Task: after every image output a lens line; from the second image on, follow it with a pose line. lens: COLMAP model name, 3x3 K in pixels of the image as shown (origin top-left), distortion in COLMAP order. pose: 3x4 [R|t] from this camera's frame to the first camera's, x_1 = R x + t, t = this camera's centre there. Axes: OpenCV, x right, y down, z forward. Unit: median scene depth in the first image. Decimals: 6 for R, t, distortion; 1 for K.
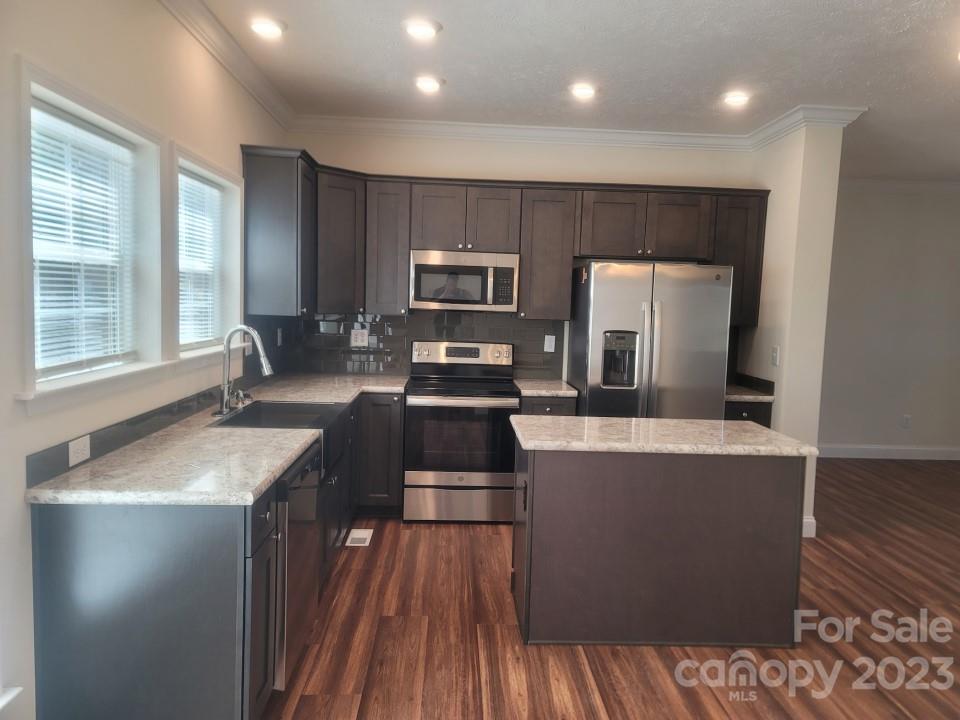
lens RADIAL K [[709.9, 0, 480.0], [0, 709.9, 360.0], [0, 0, 1]] dist [0.008263, 0.002553]
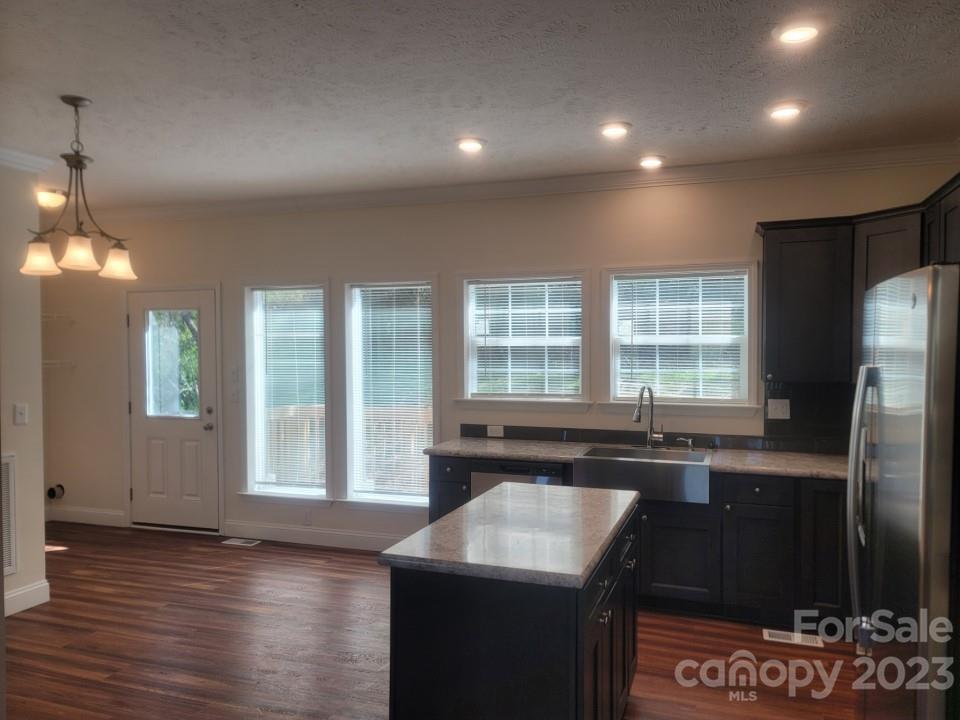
lens RADIAL K [[709.9, 0, 480.0], [0, 709.9, 360.0], [0, 0, 1]] dist [0.008263, 0.002553]
pose [[-0.386893, -0.010367, -0.922066, 0.858295], [-0.090903, 0.995495, 0.026950, -0.084766], [0.917633, 0.094245, -0.386093, 1.037059]]
